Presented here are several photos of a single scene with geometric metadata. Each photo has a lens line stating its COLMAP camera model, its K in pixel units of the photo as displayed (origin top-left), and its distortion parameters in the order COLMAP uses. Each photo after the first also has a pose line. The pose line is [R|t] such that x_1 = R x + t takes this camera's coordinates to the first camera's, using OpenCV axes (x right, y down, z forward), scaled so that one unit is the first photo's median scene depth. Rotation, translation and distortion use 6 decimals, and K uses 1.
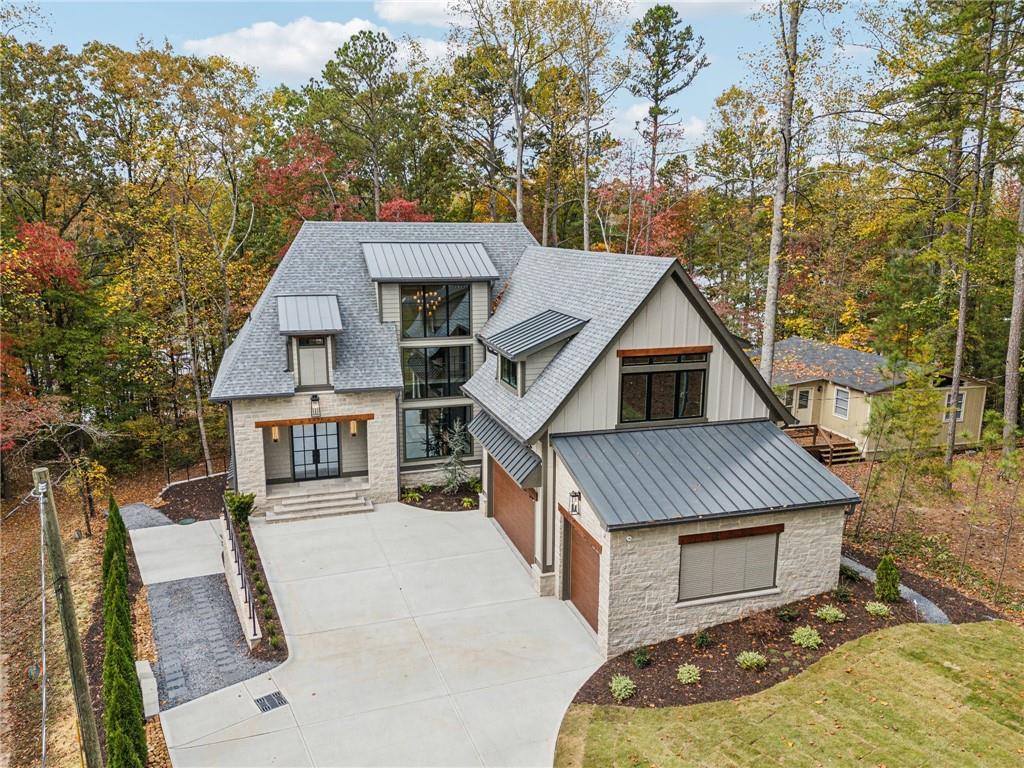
lens RADIAL K [[757.6, 0, 514.1], [0, 757.6, 382.0], [0, 0, 1]] dist [0.052950, -0.045198]
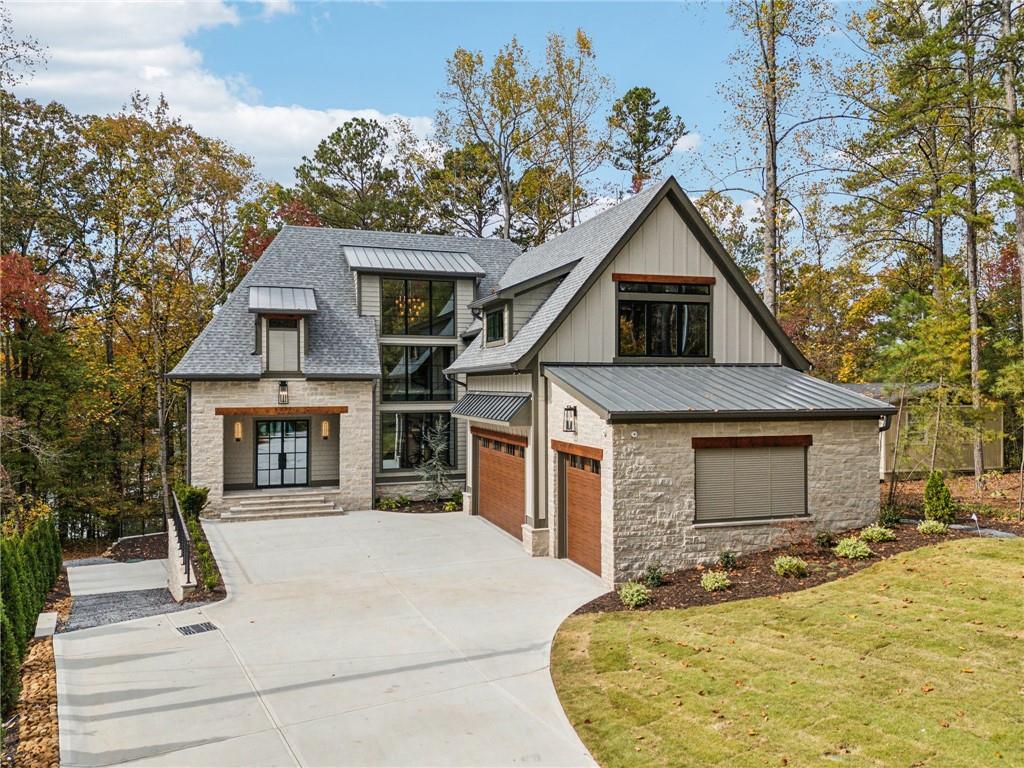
lens RADIAL K [[757.6, 0, 513.5], [0, 757.6, 382.1], [0, 0, 1]] dist [0.052950, -0.045198]
pose [[0.999890, -0.006126, 0.013481, 0.002500], [0.008824, 0.977615, -0.210217, 0.217160], [-0.011891, 0.210313, 0.977562, 0.102354]]
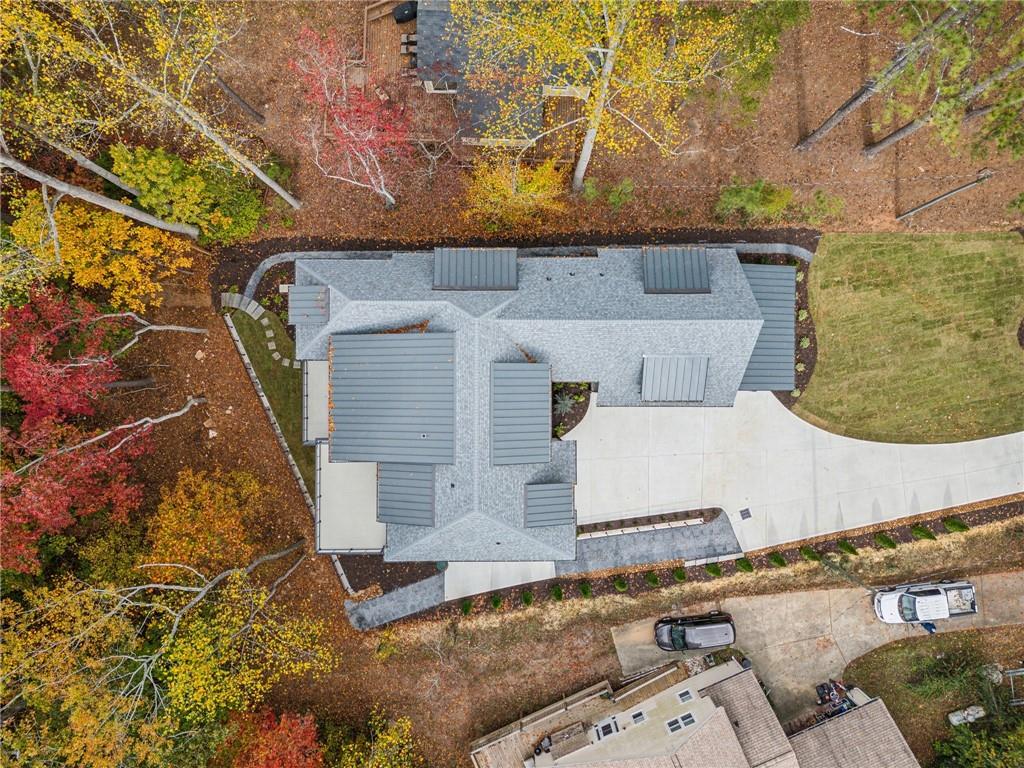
lens RADIAL K [[757.6, 0, 515.0], [0, 757.6, 378.7], [0, 0, 1]] dist [0.052950, -0.045198]
pose [[0.295563, -0.955304, -0.006066, -0.056919], [0.198661, 0.055250, 0.978510, -1.533971], [-0.934439, -0.290416, 0.206112, 0.865312]]
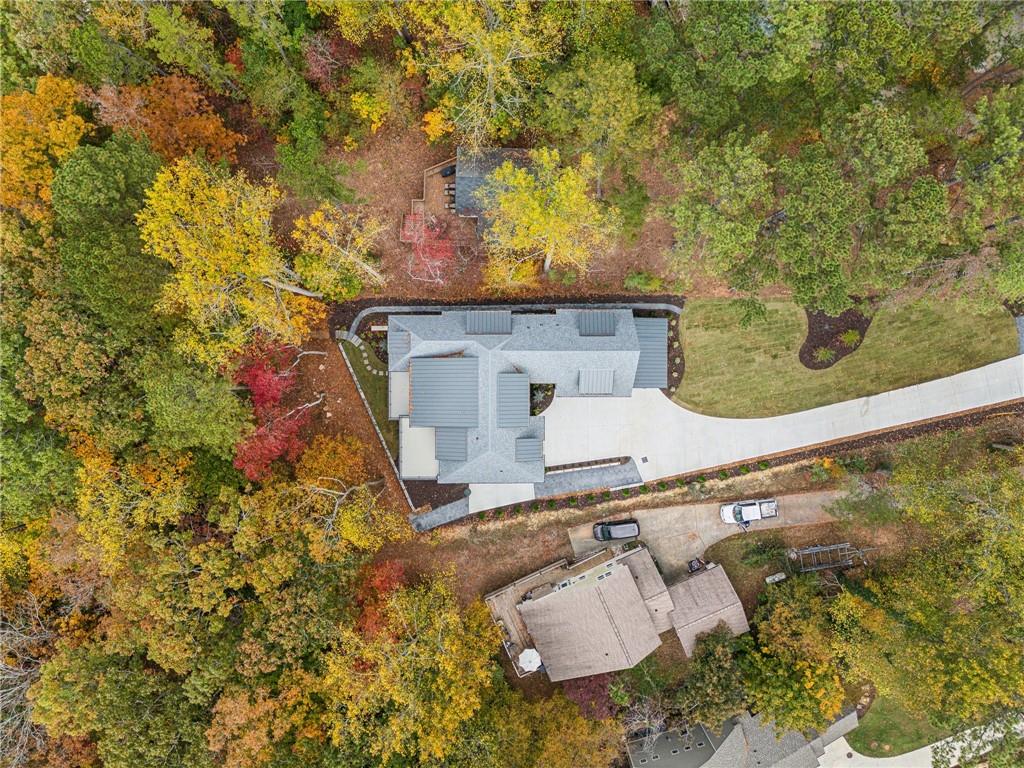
lens RADIAL K [[757.6, 0, 510.8], [0, 757.6, 379.6], [0, 0, 1]] dist [0.052950, -0.045198]
pose [[0.294002, -0.955750, -0.010200, -0.030254], [0.202937, 0.051990, 0.977811, -2.729713], [-0.934013, -0.289548, 0.209242, 0.604980]]
